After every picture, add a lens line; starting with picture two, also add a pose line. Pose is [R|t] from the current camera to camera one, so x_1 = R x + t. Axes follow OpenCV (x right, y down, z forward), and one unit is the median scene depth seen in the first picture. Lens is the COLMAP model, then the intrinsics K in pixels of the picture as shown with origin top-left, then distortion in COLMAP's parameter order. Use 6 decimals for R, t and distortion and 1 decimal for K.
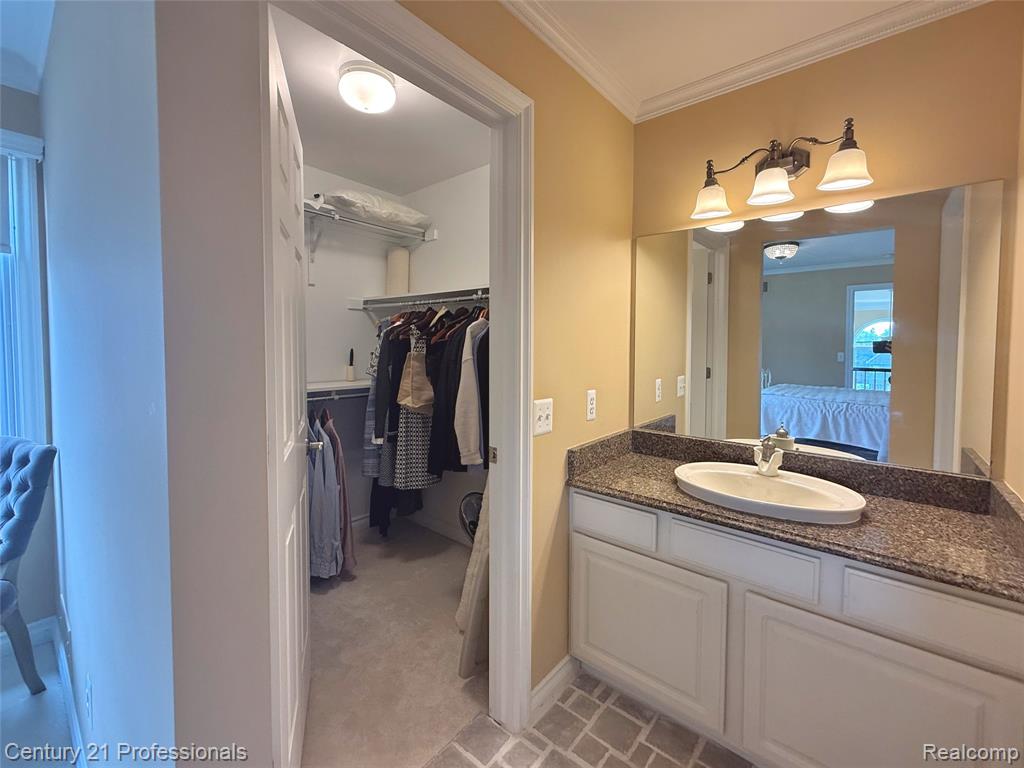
lens RADIAL K [[423.5, 0, 513.9], [0, 423.5, 367.7], [0, 0, 1]] dist [-0.000921, -0.000139]
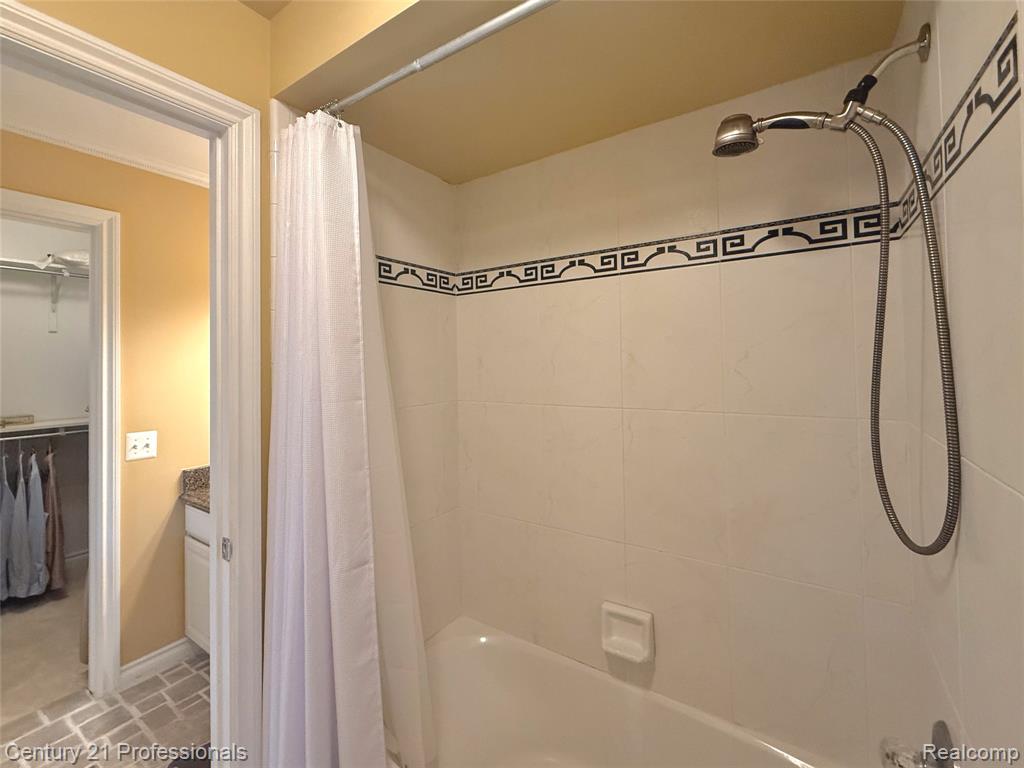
lens RADIAL K [[436.6, 0, 511.7], [0, 436.6, 361.8], [0, 0, 1]] dist [-0.000703, -0.000287]
pose [[0.993444, -0.021460, 0.112283, 1.000022], [0.028068, 0.997945, -0.057607, -0.030830], [-0.110816, 0.060381, 0.992005, -0.447511]]
